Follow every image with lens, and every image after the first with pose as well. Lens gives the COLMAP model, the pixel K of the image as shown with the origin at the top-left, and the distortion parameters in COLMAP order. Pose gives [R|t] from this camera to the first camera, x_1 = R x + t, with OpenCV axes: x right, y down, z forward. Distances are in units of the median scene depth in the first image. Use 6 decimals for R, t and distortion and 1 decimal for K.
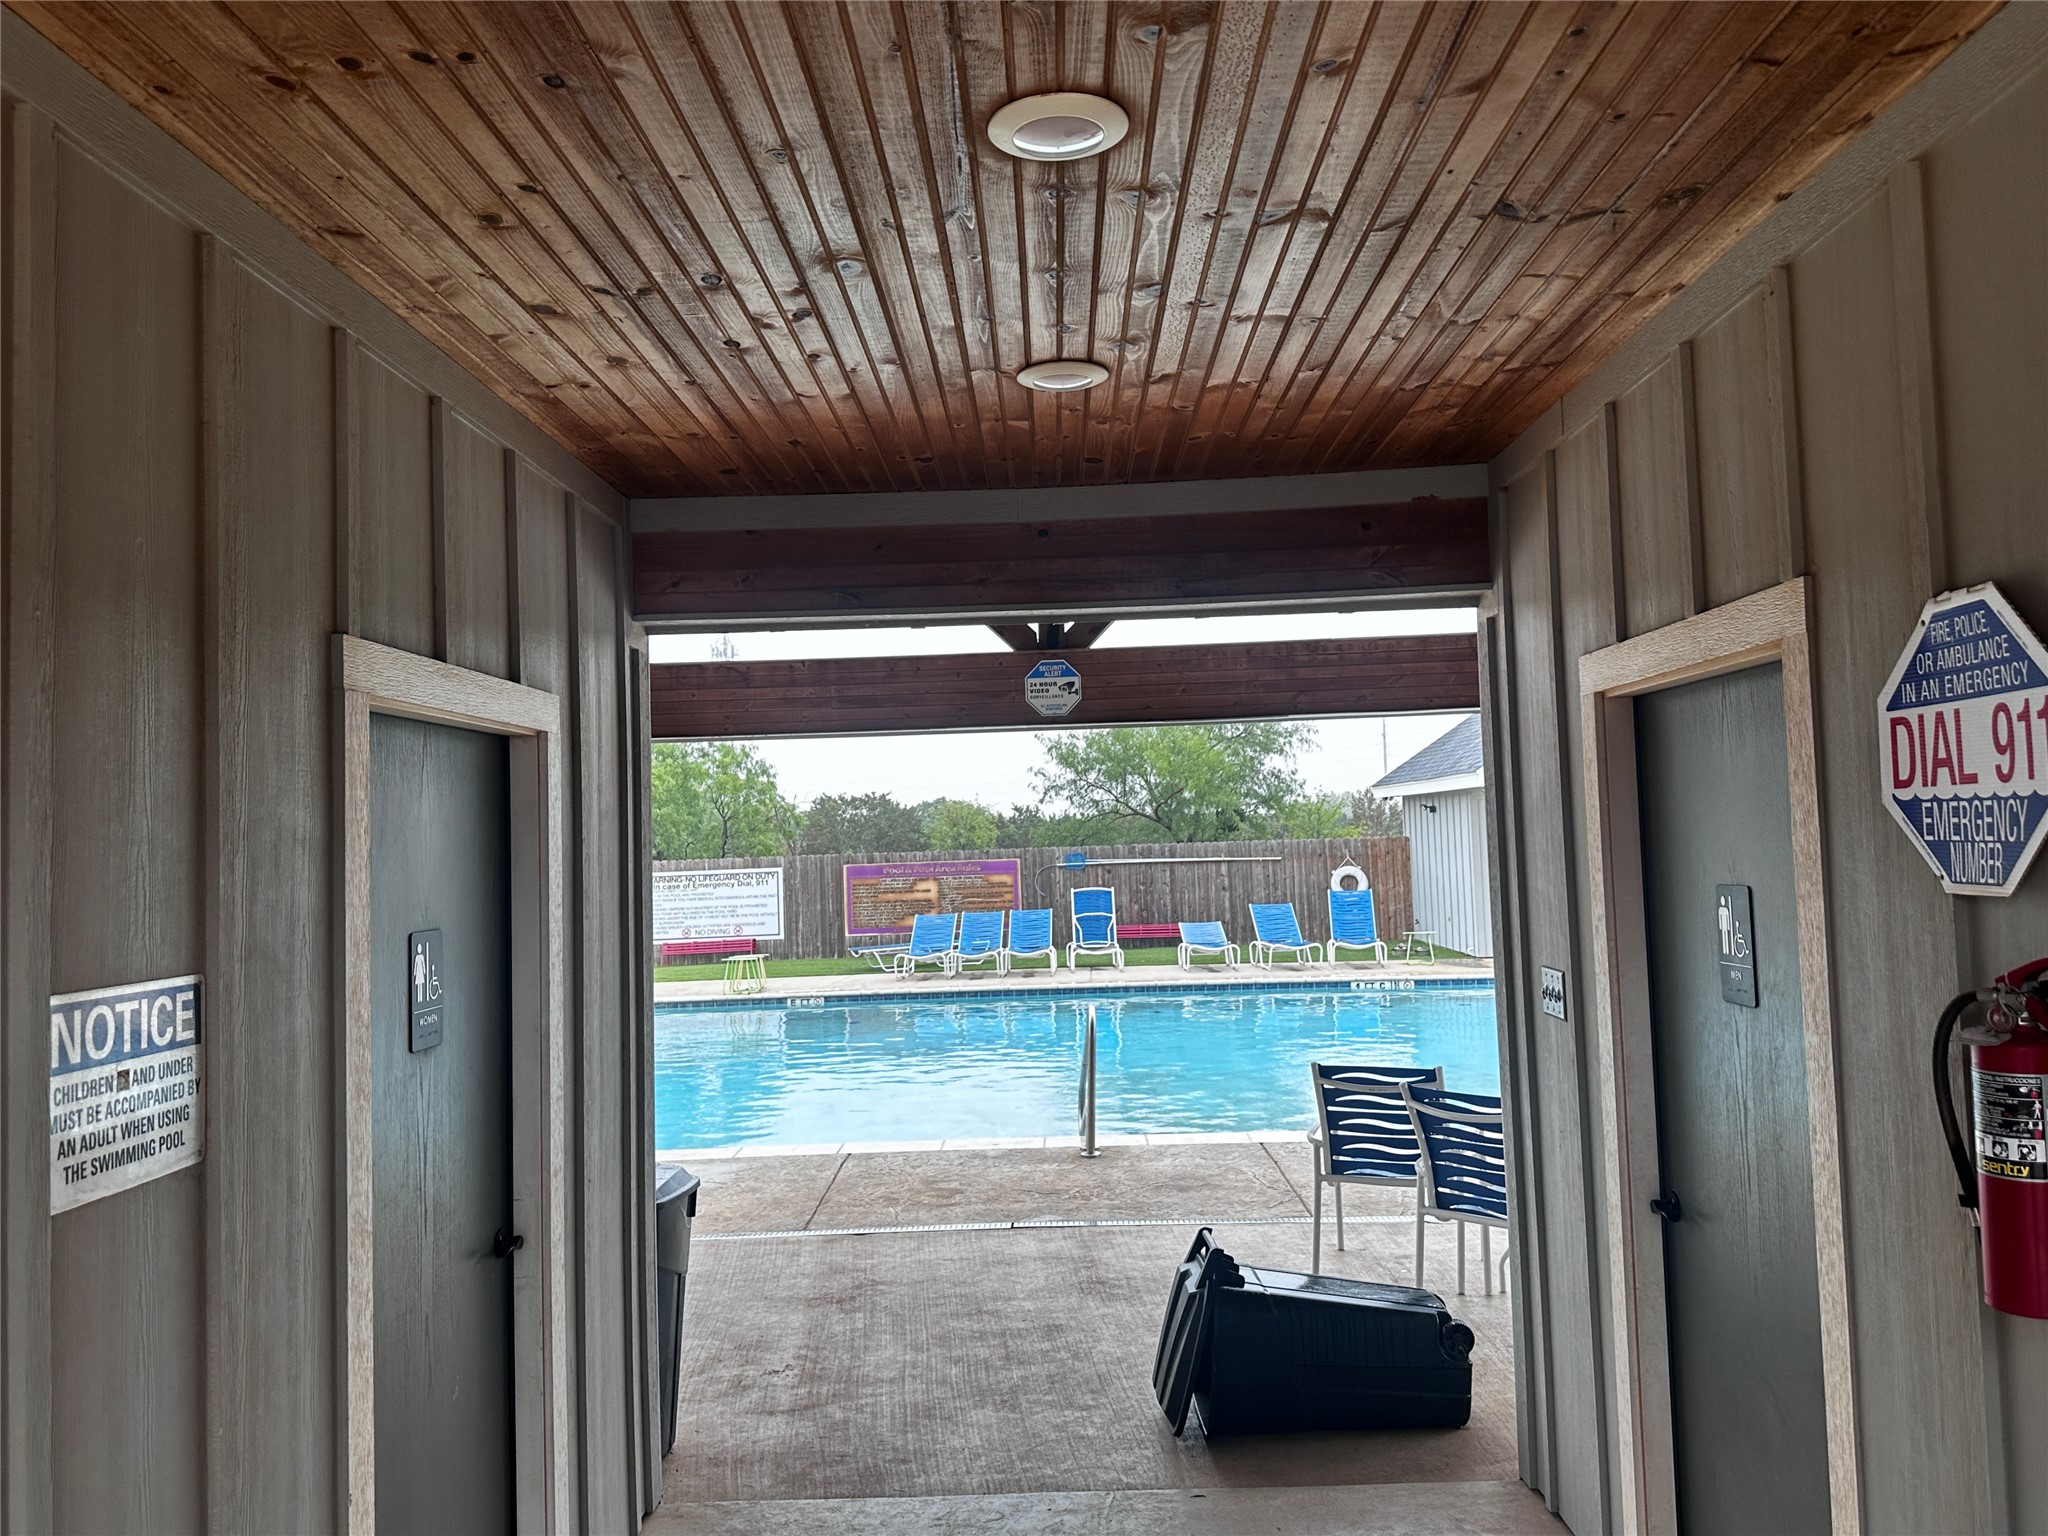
lens RADIAL K [[1583.3, 0, 1026.9], [0, 1583.3, 764.4], [0, 0, 1]] dist [0.014556, -0.001460]
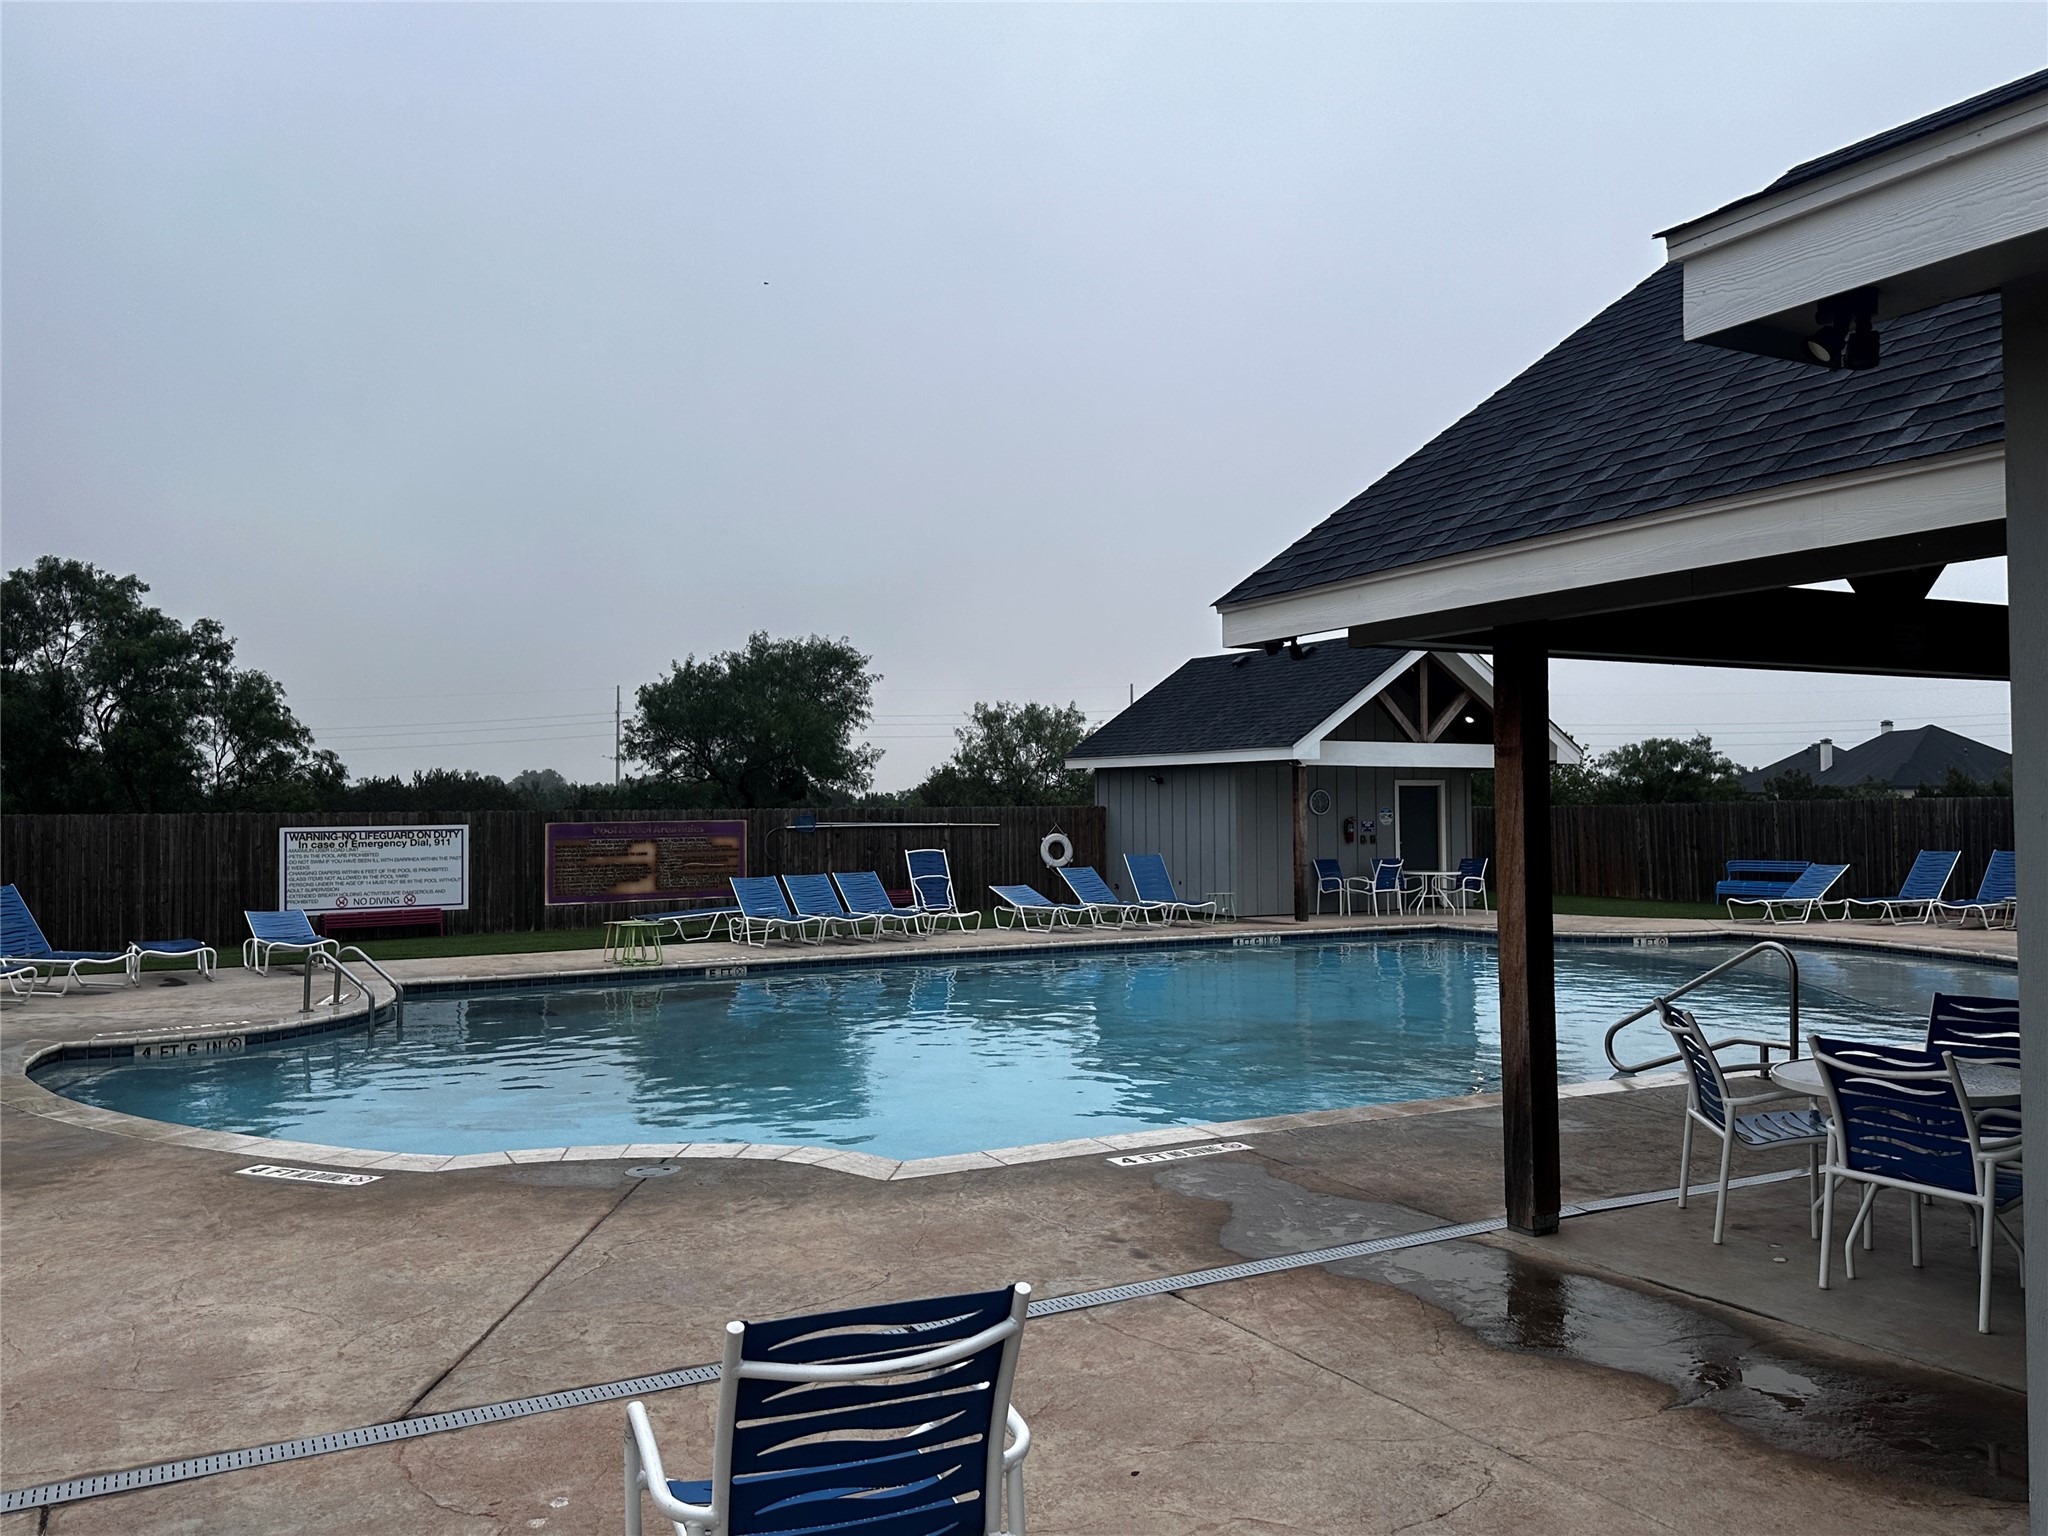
lens RADIAL K [[1583.3, 0, 1024.3], [0, 1583.3, 772.1], [0, 0, 1]] dist [0.014556, -0.001460]
pose [[0.868175, 0.036166, 0.494938, -0.321931], [-0.043317, 0.999057, 0.002979, 0.021675], [-0.494363, -0.024025, 0.868923, 0.115389]]
